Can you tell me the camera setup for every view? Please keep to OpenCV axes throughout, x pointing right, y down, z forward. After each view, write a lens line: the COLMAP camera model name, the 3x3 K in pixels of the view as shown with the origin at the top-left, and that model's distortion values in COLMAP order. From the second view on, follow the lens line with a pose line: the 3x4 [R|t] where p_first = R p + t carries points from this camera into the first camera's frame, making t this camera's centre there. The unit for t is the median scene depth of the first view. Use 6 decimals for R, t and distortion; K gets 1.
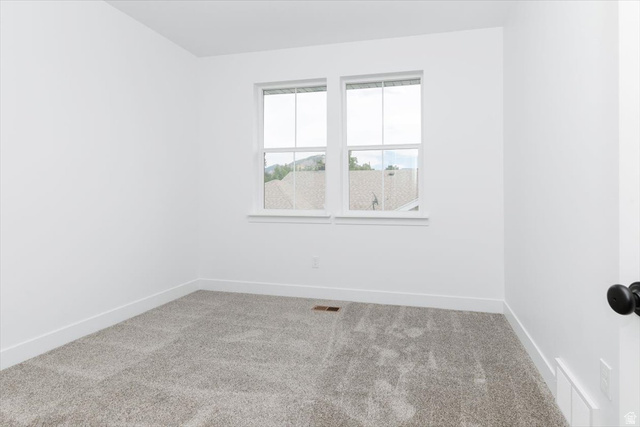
lens RADIAL K [[393.2, 0, 320.5], [0, 393.2, 188.0], [0, 0, 1]] dist [0.002185, -0.000538]
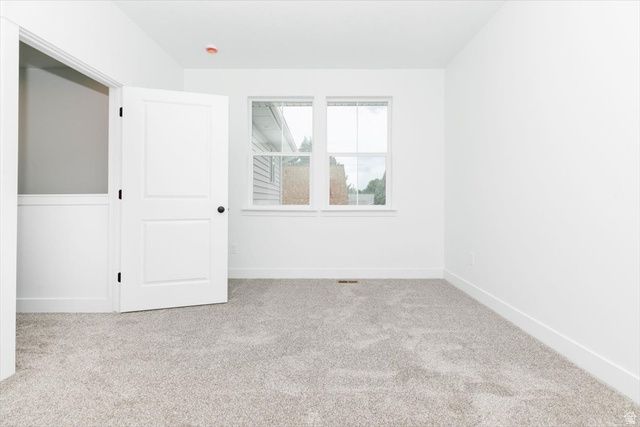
lens RADIAL K [[315.8, 0, 322.3], [0, 315.8, 187.3], [0, 0, 1]] dist [-0.074264, 0.000129]
pose [[0.963209, 0.003189, 0.268734, -0.215062], [-0.003746, 0.999992, 0.001563, 0.000227], [-0.268726, -0.002512, 0.963213, 0.061838]]
